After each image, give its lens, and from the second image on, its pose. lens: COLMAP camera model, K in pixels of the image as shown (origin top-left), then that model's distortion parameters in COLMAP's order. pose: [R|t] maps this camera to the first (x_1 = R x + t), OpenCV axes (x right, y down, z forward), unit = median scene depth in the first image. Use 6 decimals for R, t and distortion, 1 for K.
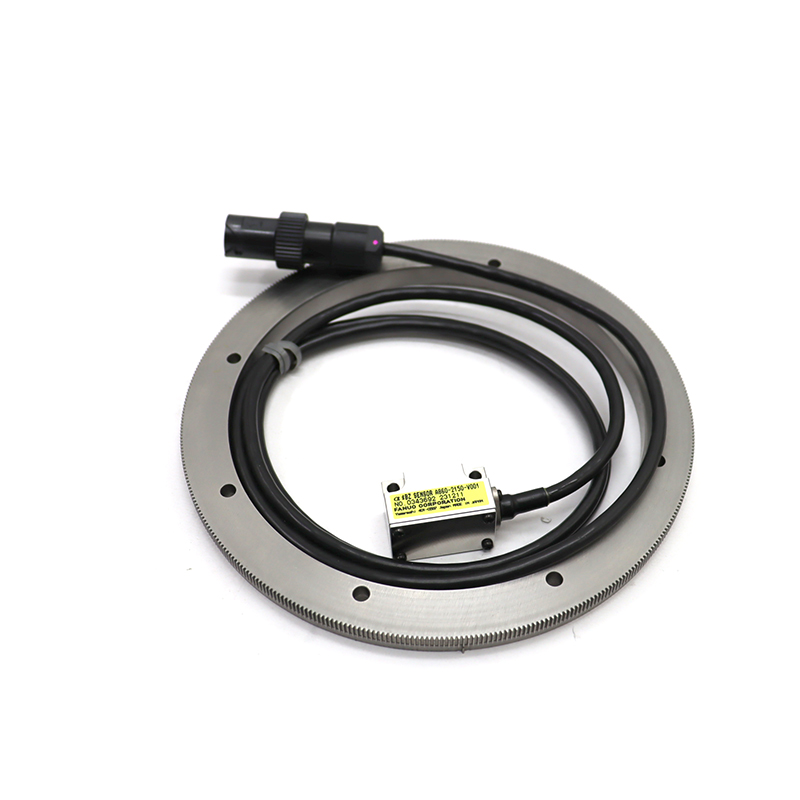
lens RADIAL K [[1031.9, 0, 398.6], [0, 1031.9, 399.2], [0, 0, 1]] dist [-0.069921, 0.000000]
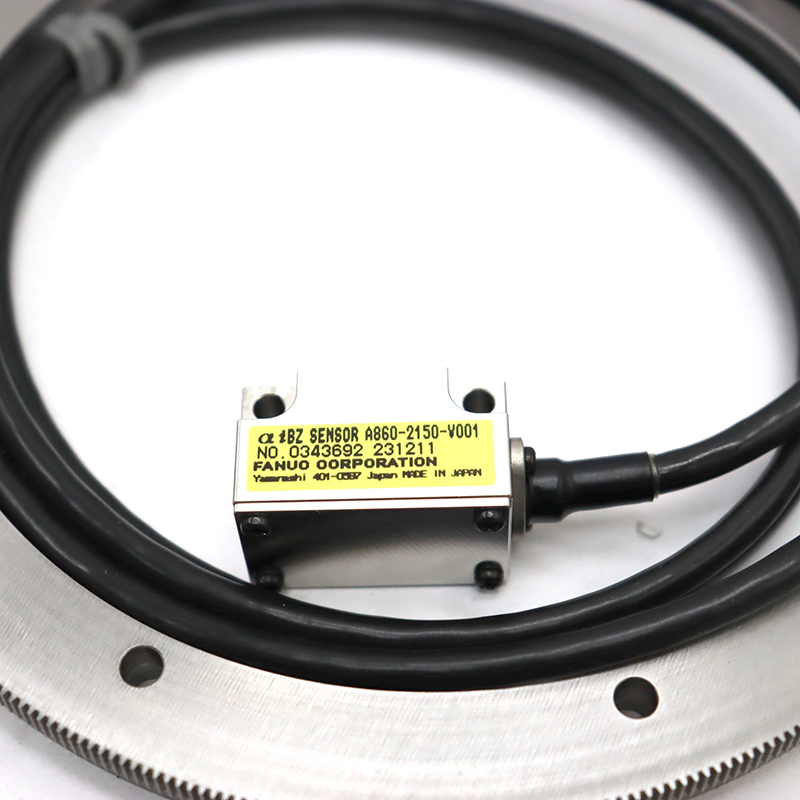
lens RADIAL K [[1653.5, 0, 400.5], [0, 1653.5, 401.4], [0, 0, 1]] dist [-0.026657, 0.000000]
pose [[0.989699, 0.123791, -0.071915, 0.092050], [-0.112852, 0.983674, 0.140176, -0.011326], [0.088093, -0.130616, 0.987512, 0.382238]]
